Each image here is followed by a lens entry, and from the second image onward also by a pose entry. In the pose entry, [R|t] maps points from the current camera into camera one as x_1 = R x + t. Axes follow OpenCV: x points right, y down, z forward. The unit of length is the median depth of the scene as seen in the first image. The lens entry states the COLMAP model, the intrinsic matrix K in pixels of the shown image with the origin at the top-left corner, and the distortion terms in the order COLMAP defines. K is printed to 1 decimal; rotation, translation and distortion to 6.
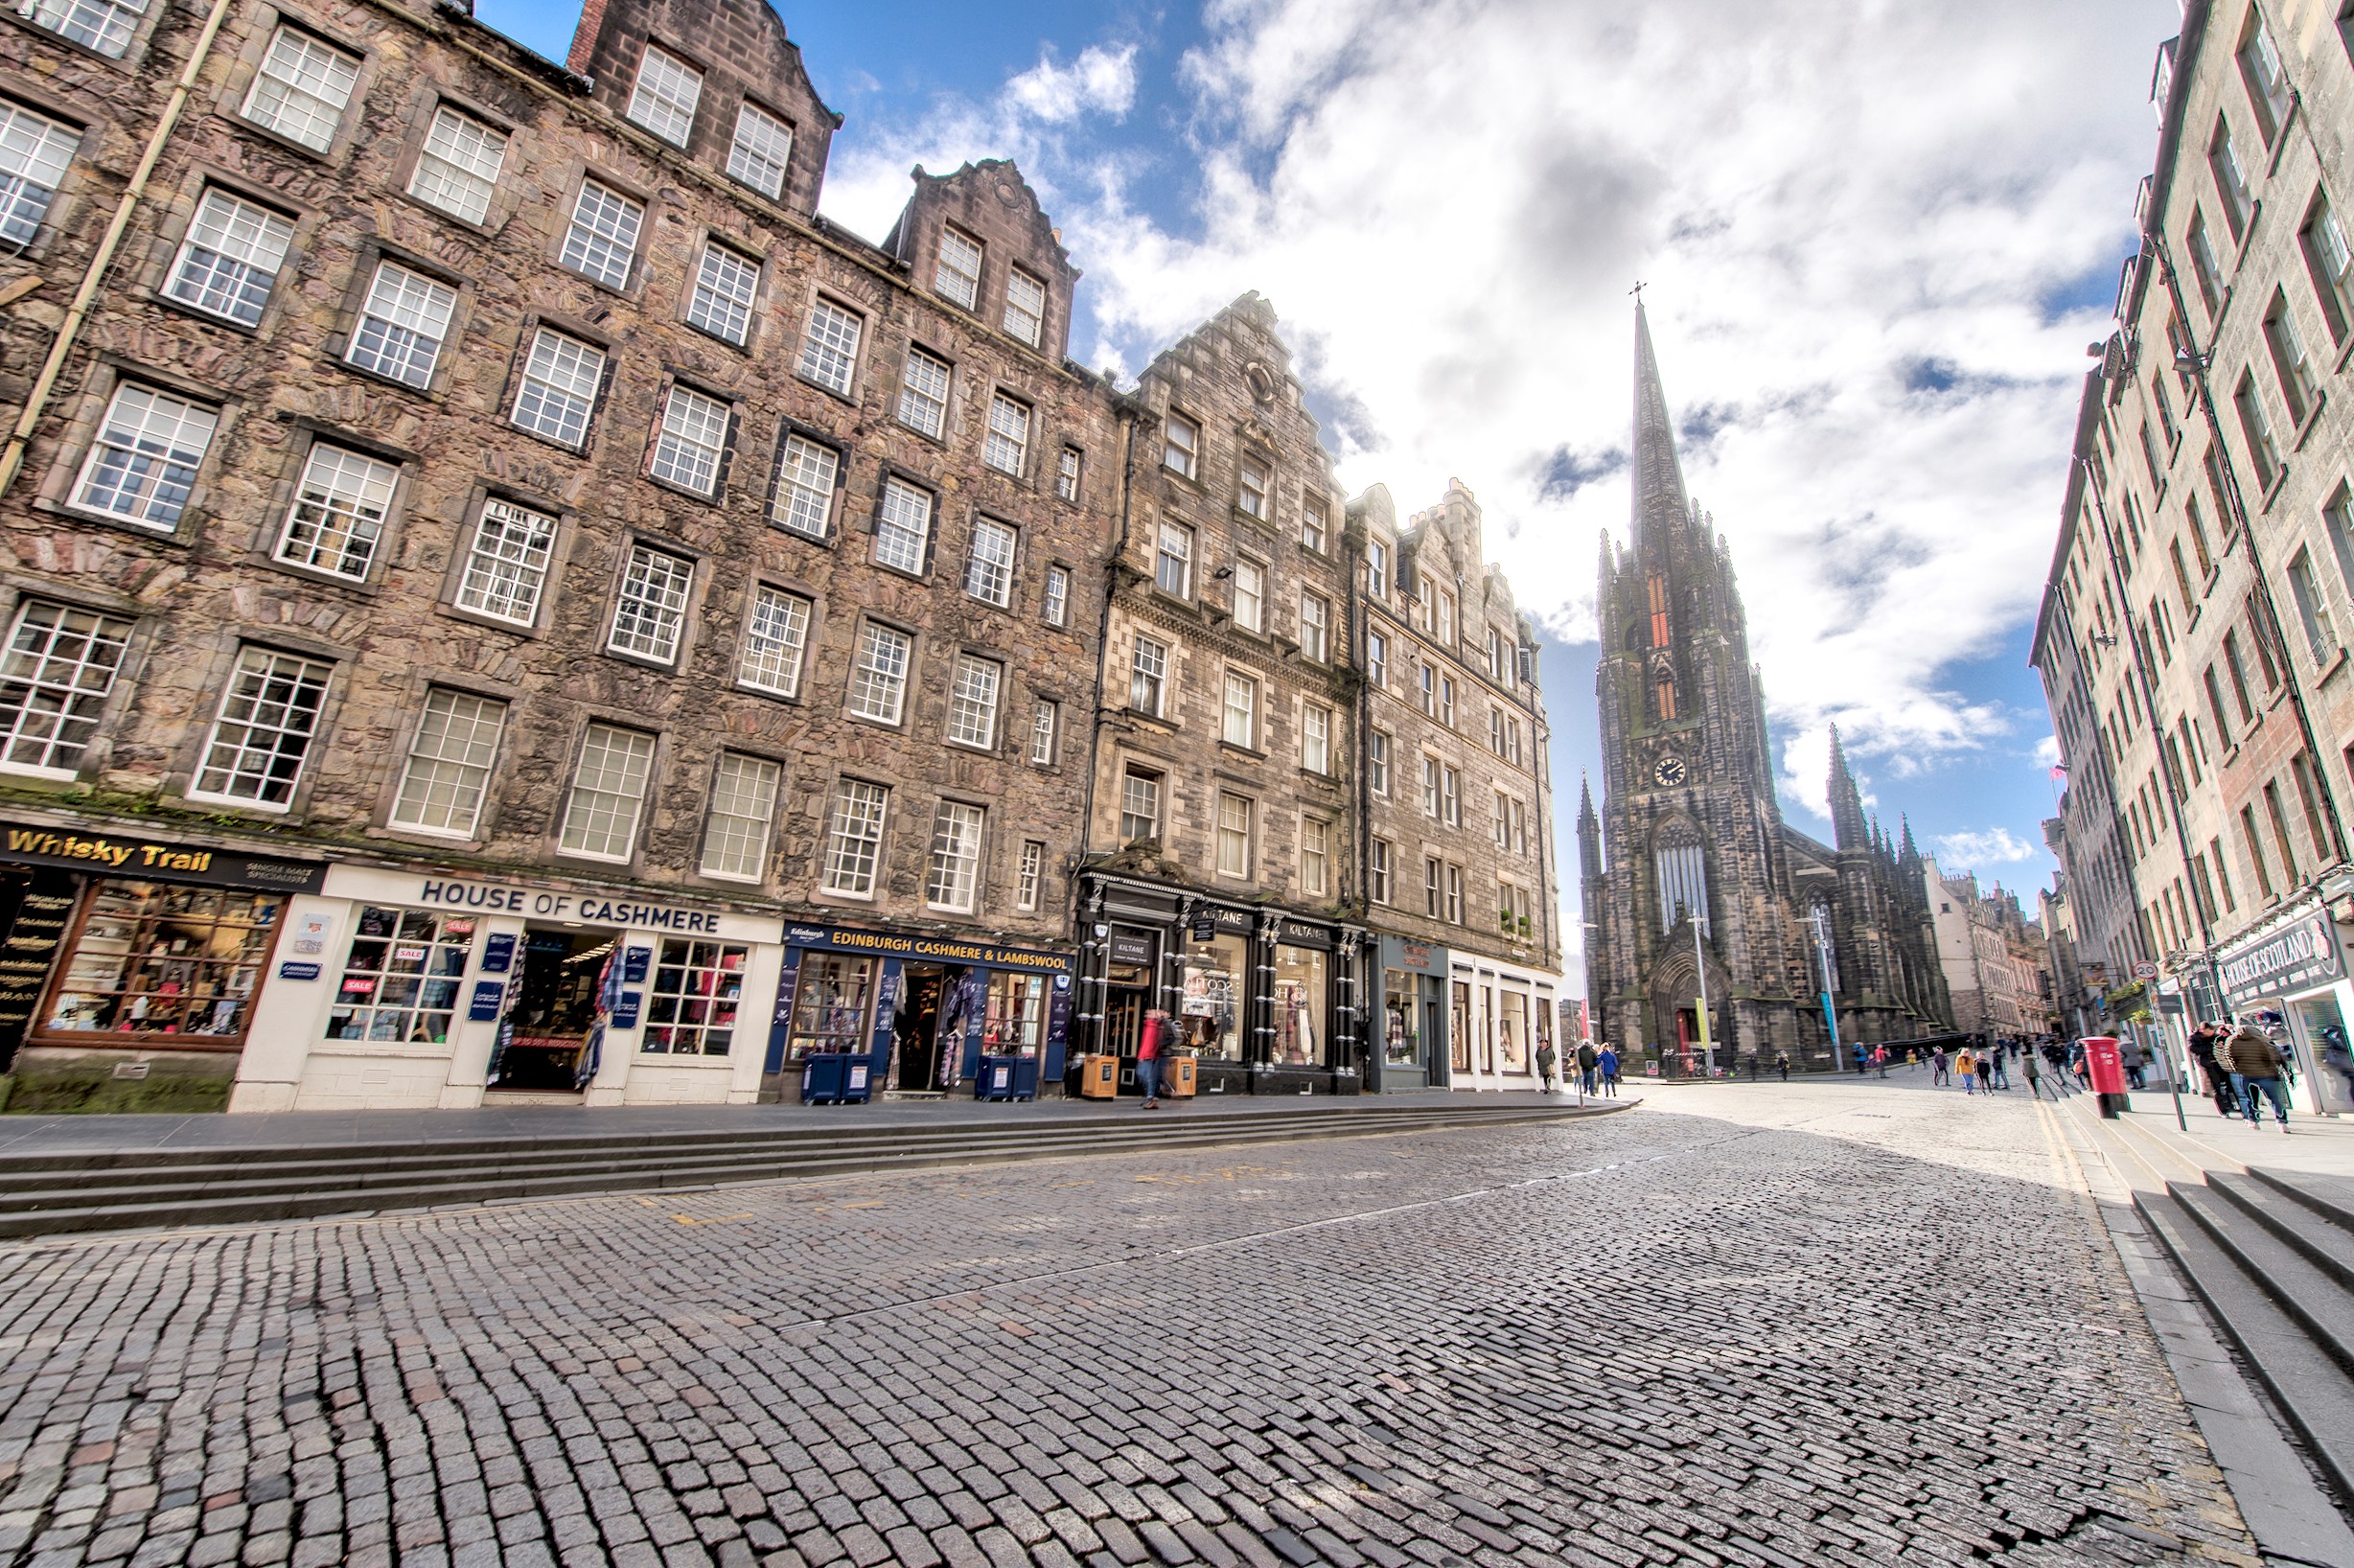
lens RADIAL K [[926.1, 0, 1181.0], [0, 926.1, 790.0], [0, 0, 1]] dist [0.002544, -0.001953]
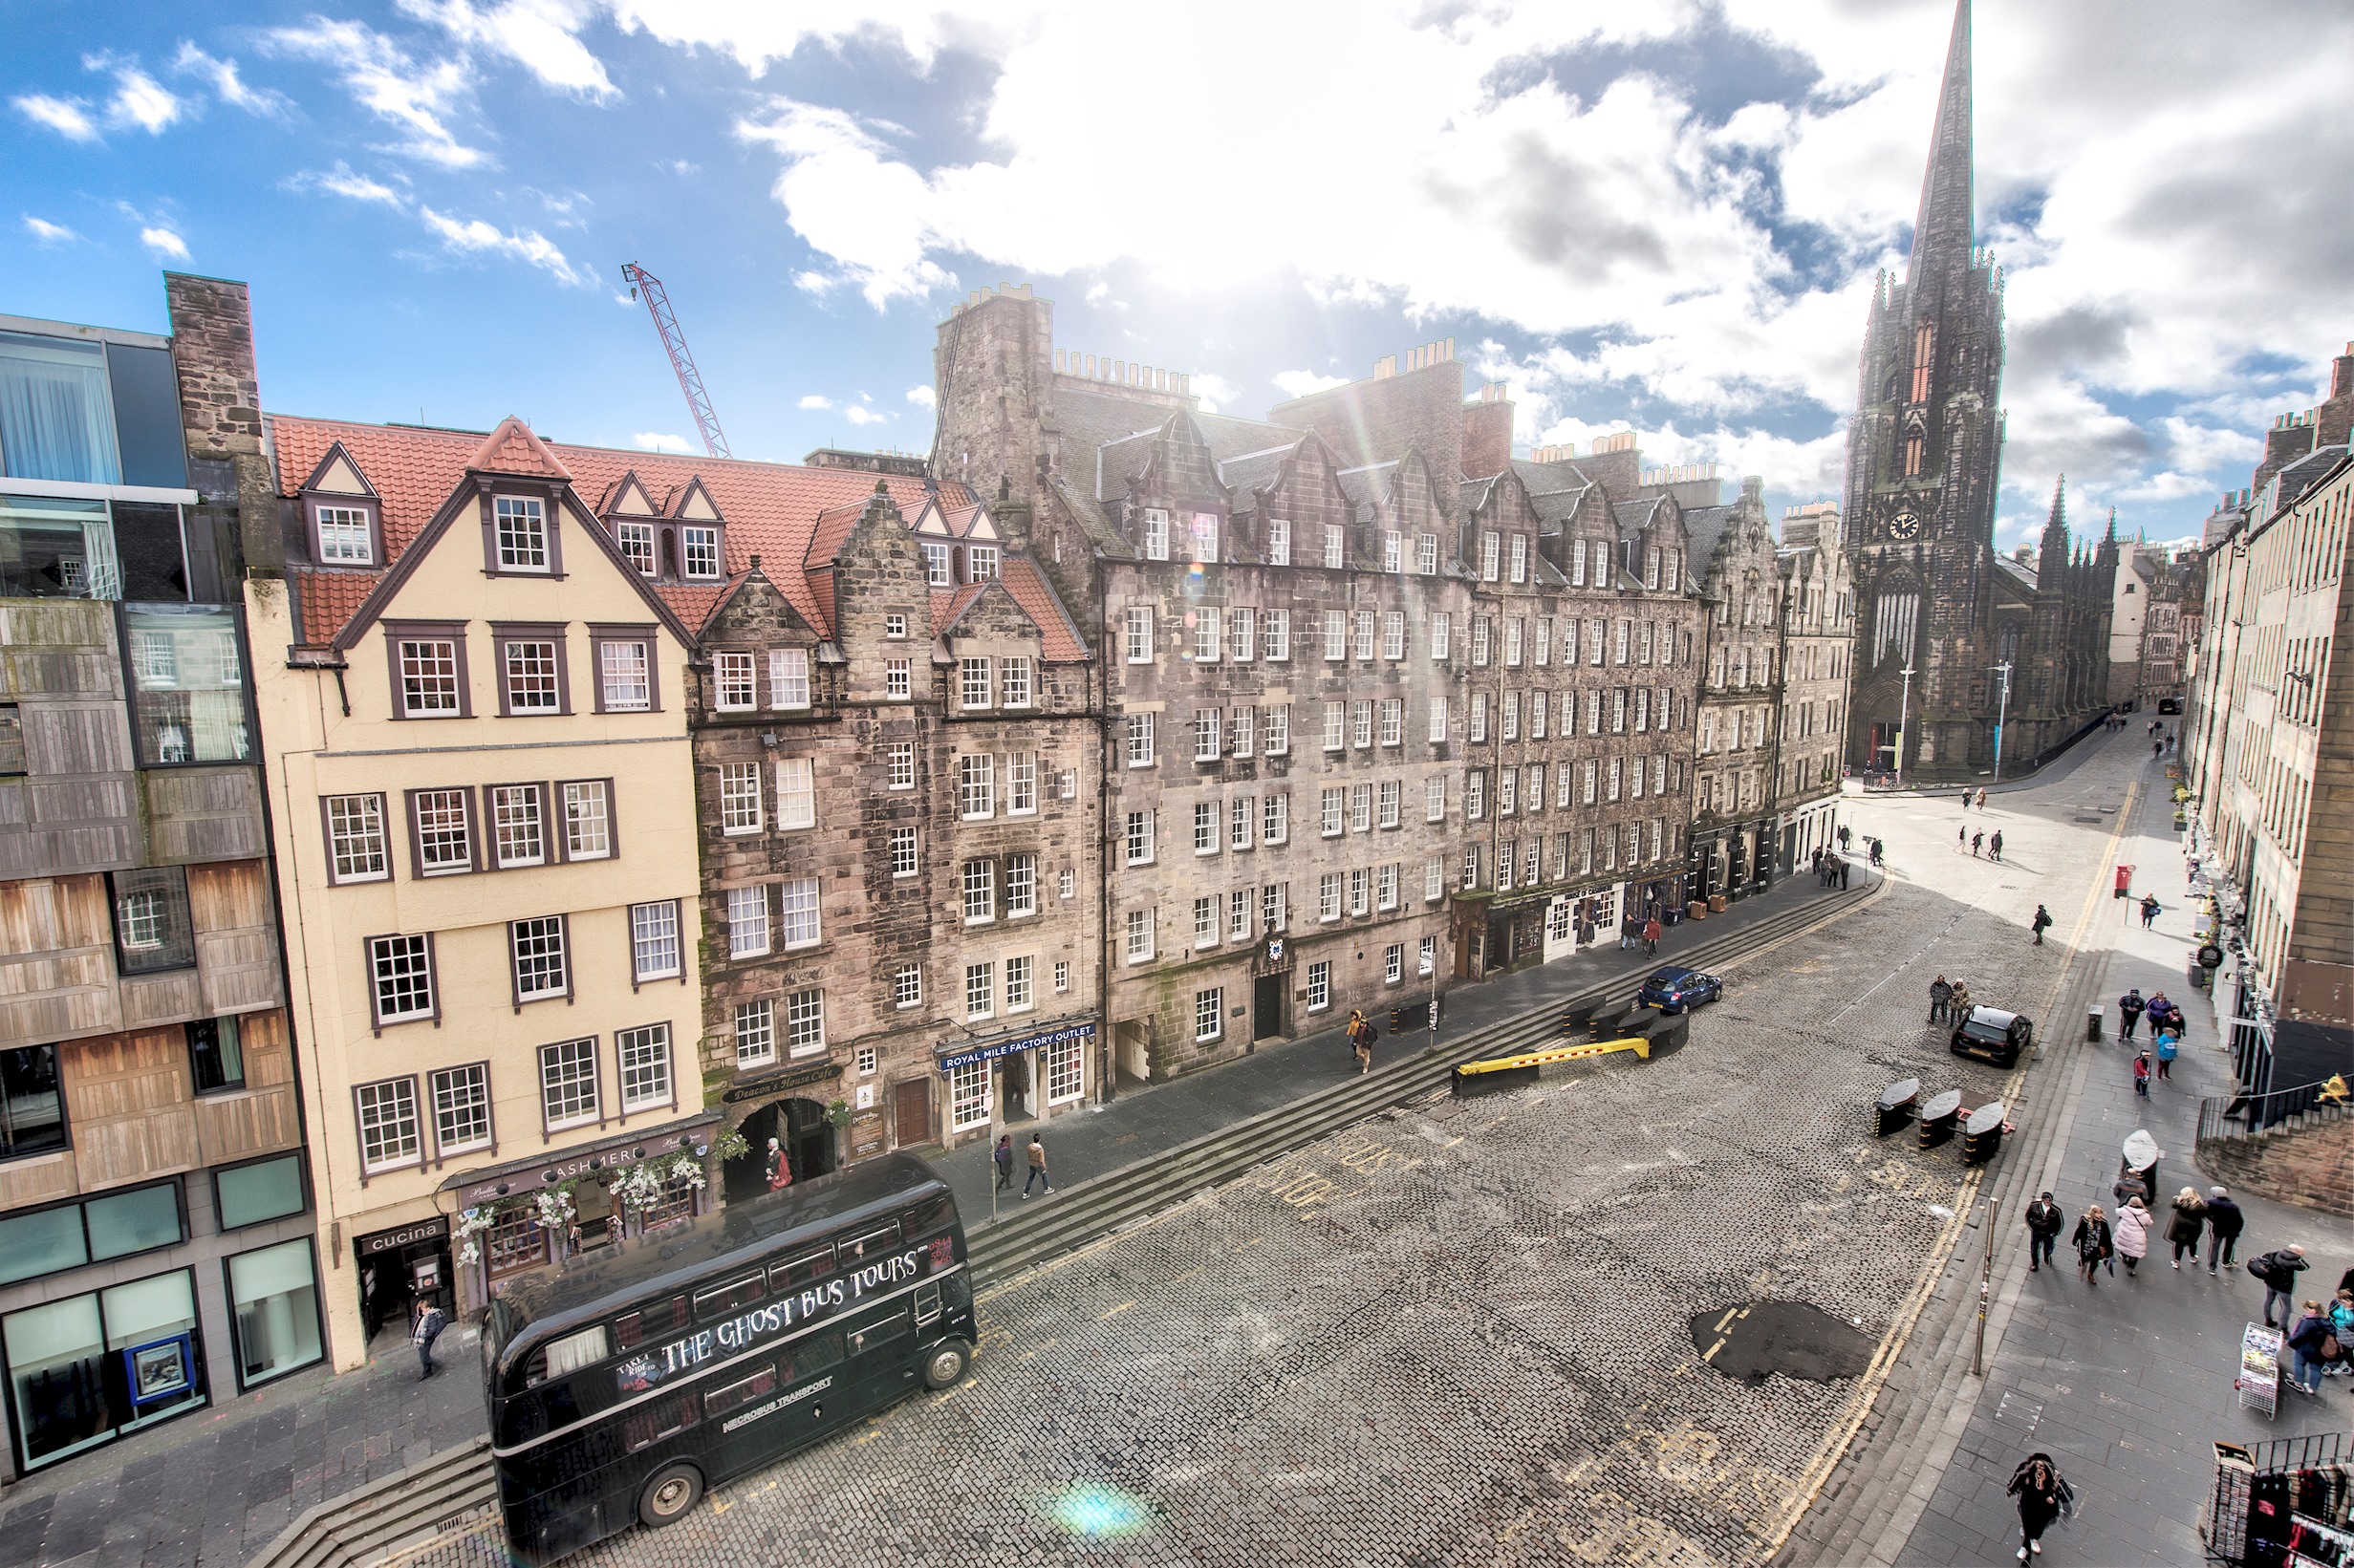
lens RADIAL K [[1073.6, 0, 1178.5], [0, 1073.6, 784.9], [0, 0, 1]] dist [0.009471, -0.003427]
pose [[0.997701, -0.045606, -0.050131, -0.338186], [0.061623, 0.918337, 0.390973, -0.314894], [0.028206, -0.393163, 0.919036, -0.409945]]
